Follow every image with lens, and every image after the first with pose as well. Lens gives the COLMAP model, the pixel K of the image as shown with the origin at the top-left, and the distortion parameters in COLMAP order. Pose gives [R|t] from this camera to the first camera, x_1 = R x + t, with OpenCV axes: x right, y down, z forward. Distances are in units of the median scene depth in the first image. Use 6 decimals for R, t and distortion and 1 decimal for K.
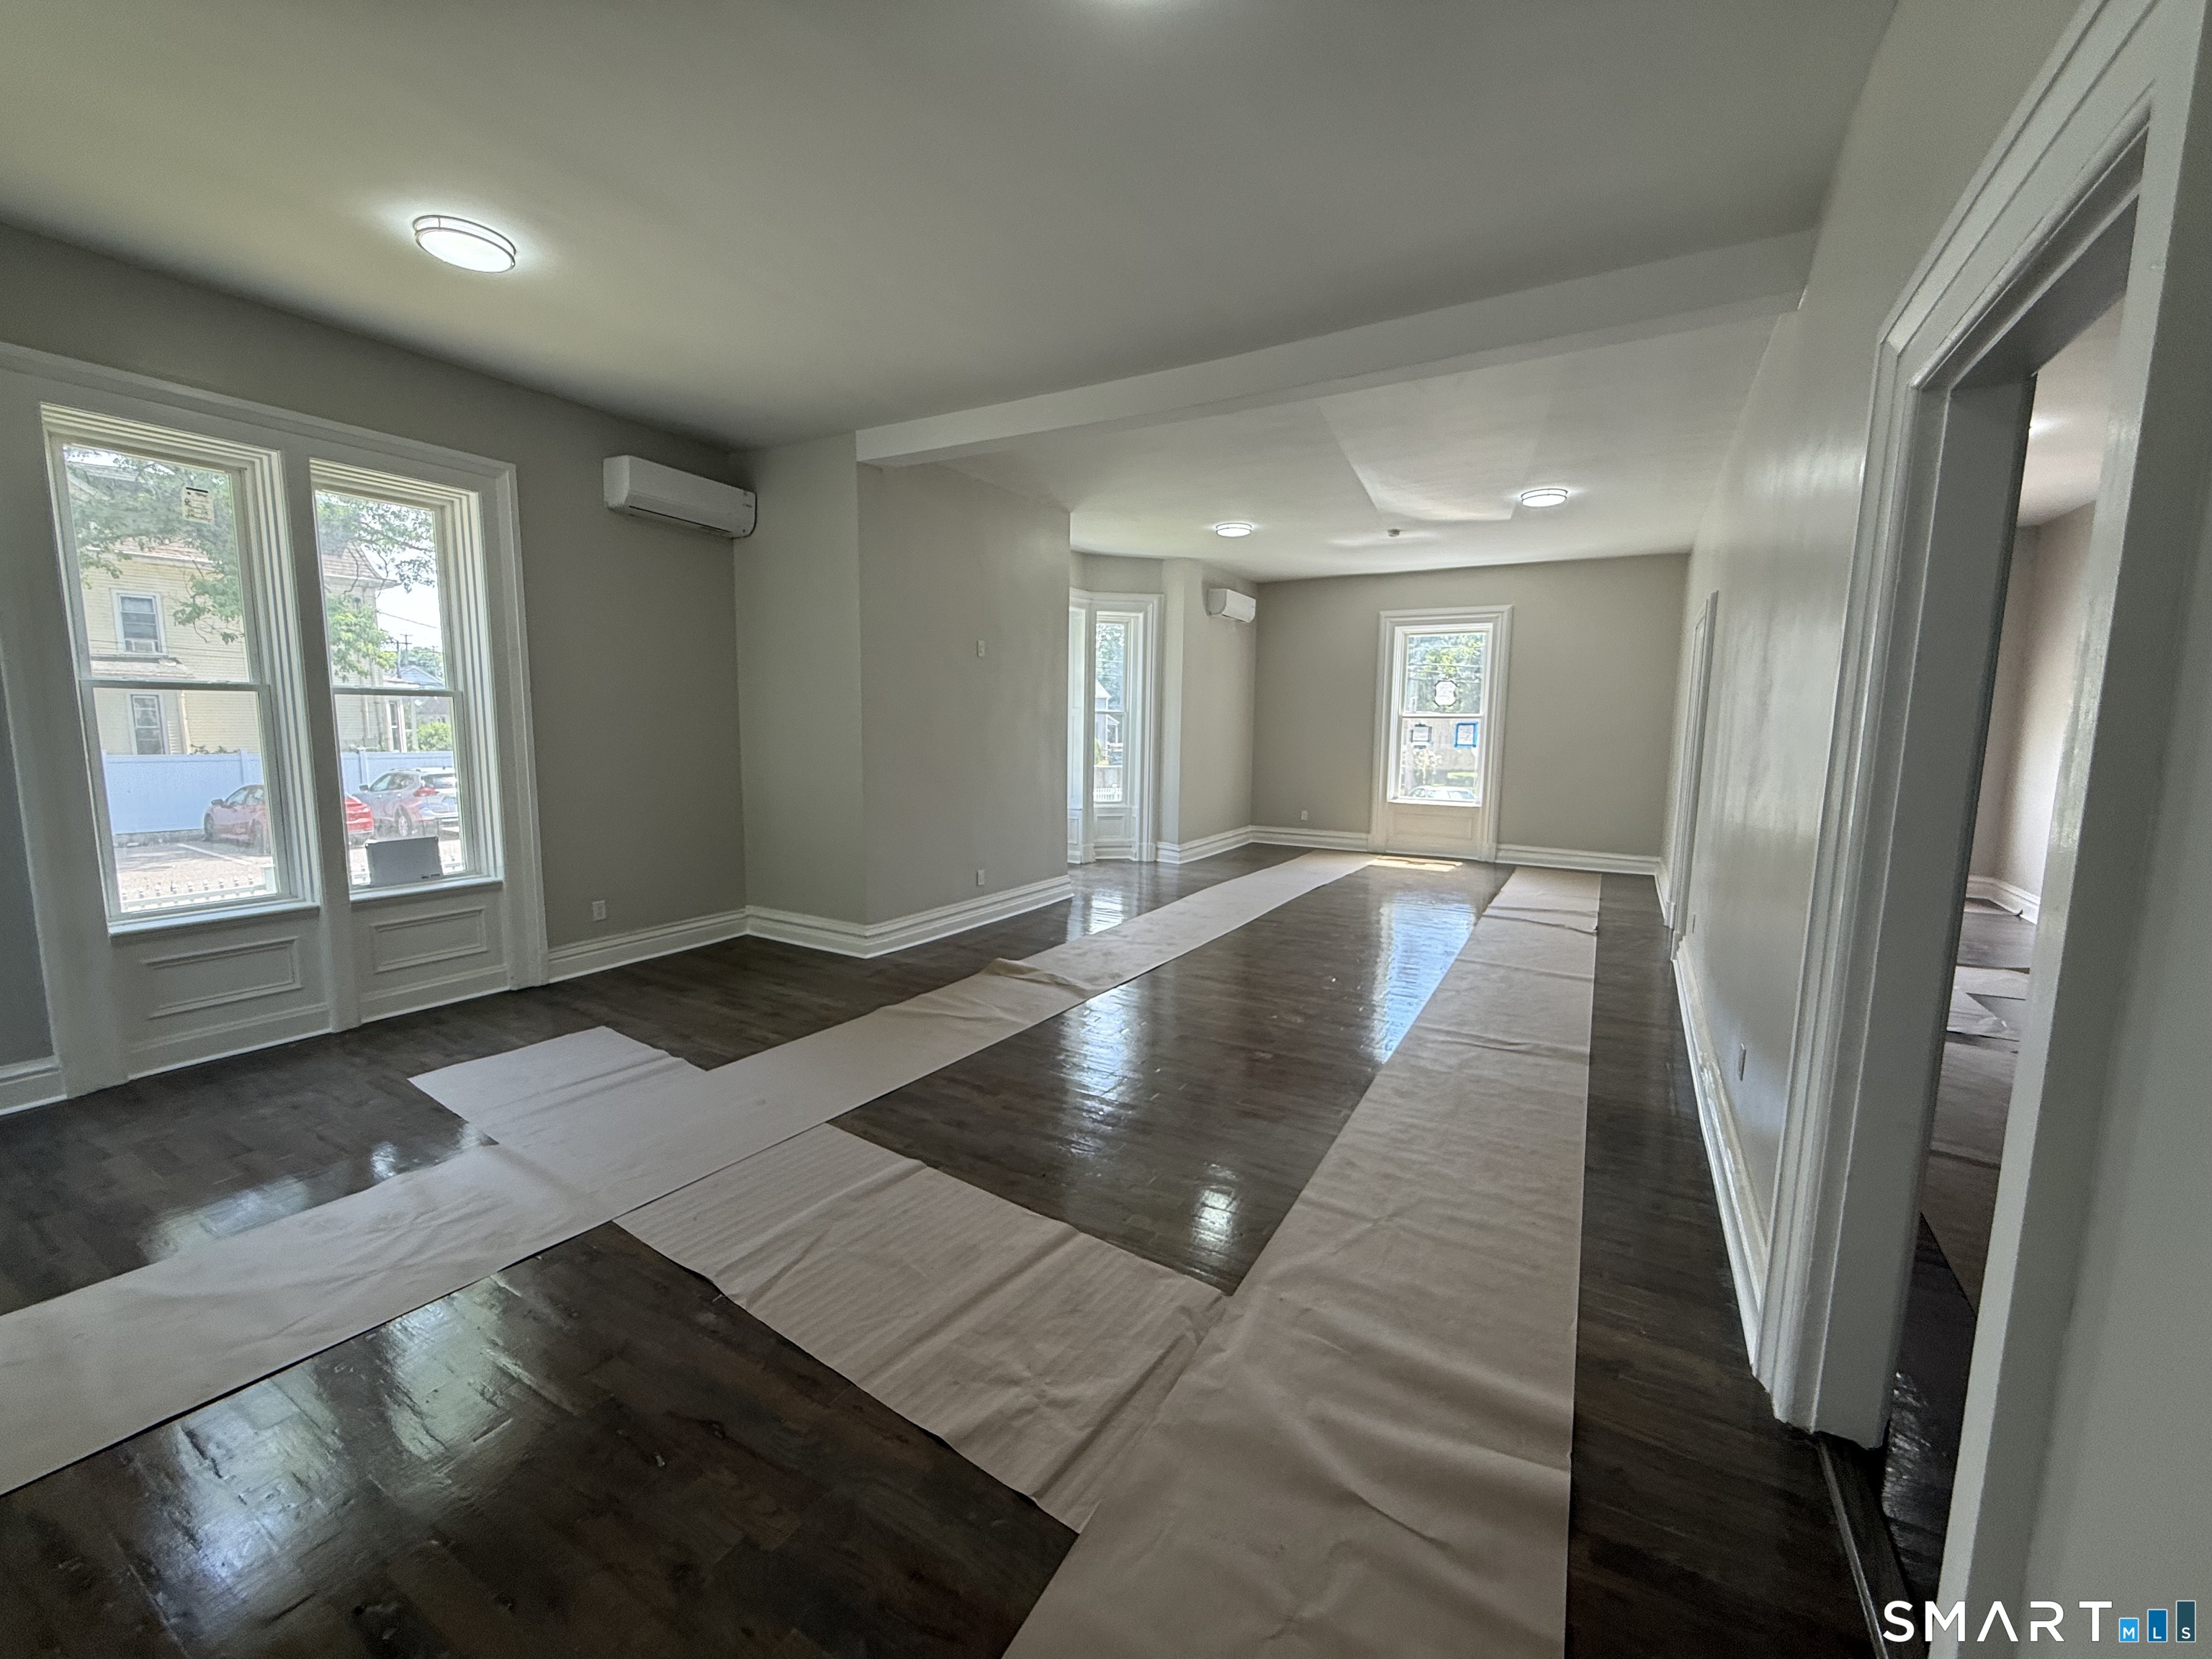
lens RADIAL K [[887.6, 0, 1103.6], [0, 887.6, 832.7], [0, 0, 1]] dist [-0.000926, -0.000423]
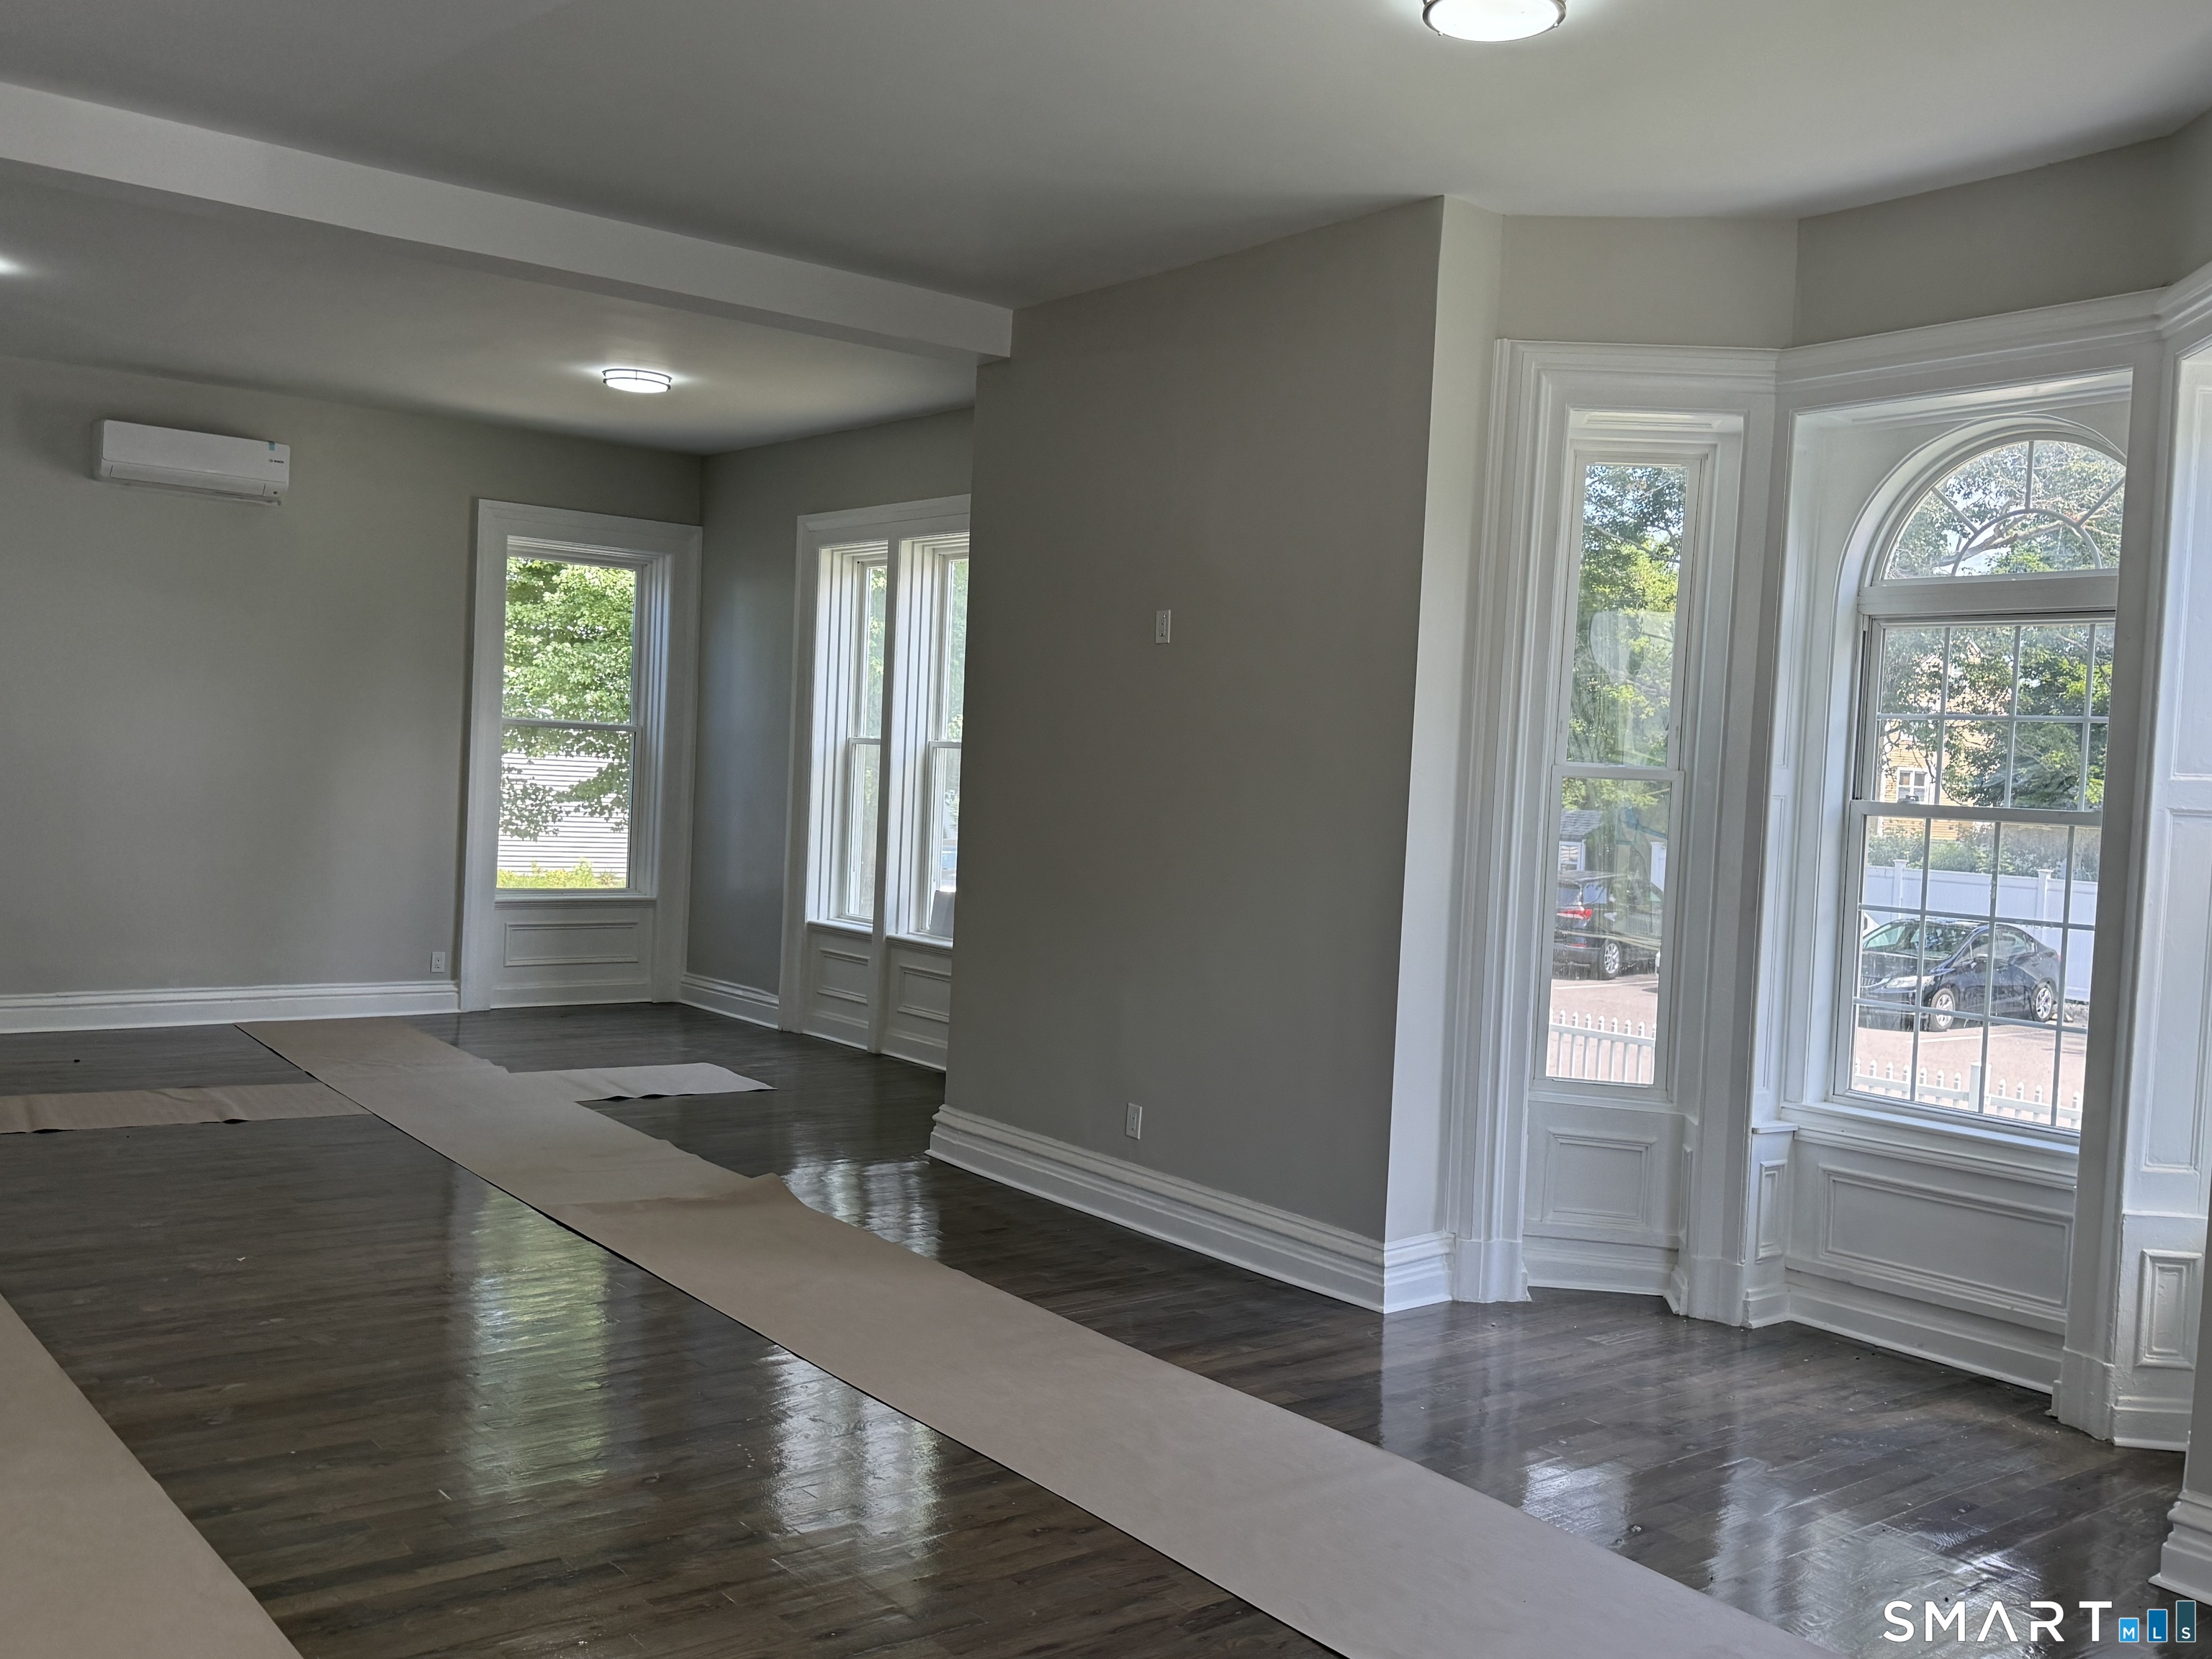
lens RADIAL K [[1951.1, 0, 1106.0], [0, 1951.1, 829.5], [0, 0, 1]] dist [0.151065, -0.285291]
pose [[-0.369837, 0.002671, -0.929093, 1.195586], [-0.165535, 0.983807, 0.068722, -0.243771], [0.914231, 0.179213, -0.363406, 1.972806]]
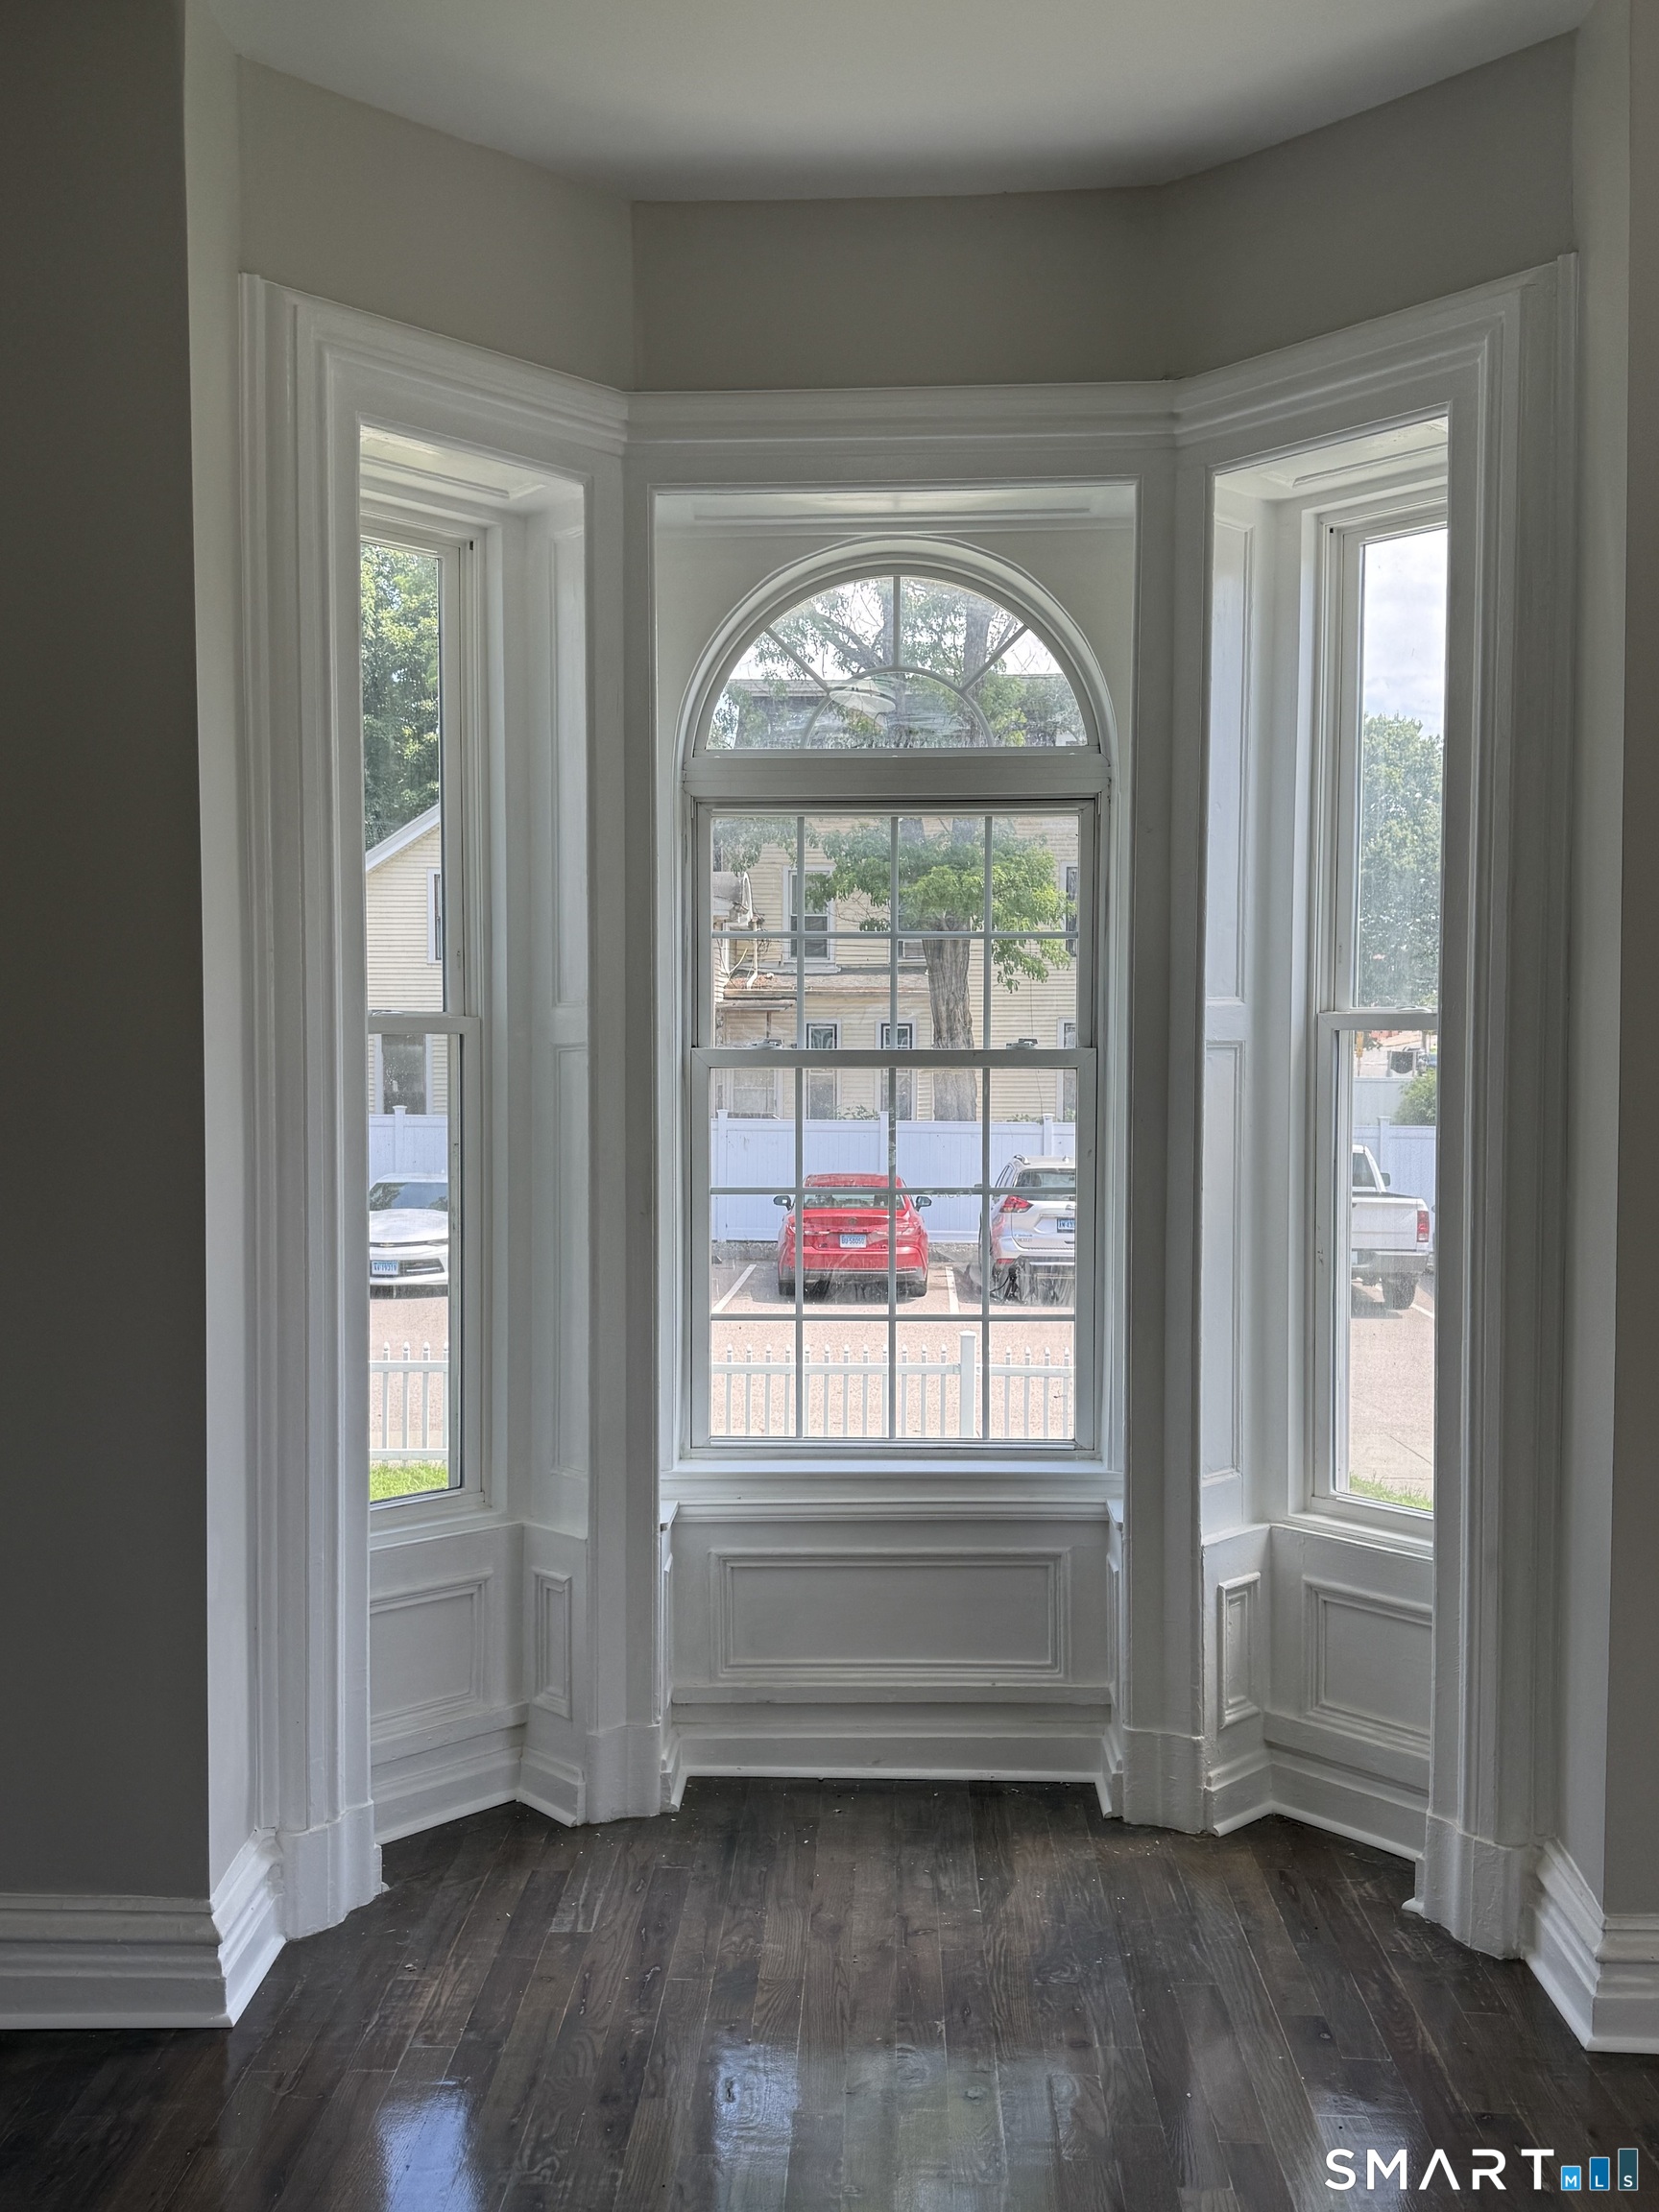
lens RADIAL K [[1951.1, 0, 829.6], [0, 1951.1, 1115.4], [0, 0, 1]] dist [0.151065, -0.285291]
pose [[0.474276, 0.019257, -0.880166, 0.665708], [-0.103050, 0.994102, -0.033779, -0.196455], [0.874324, 0.106722, 0.473463, 1.553395]]
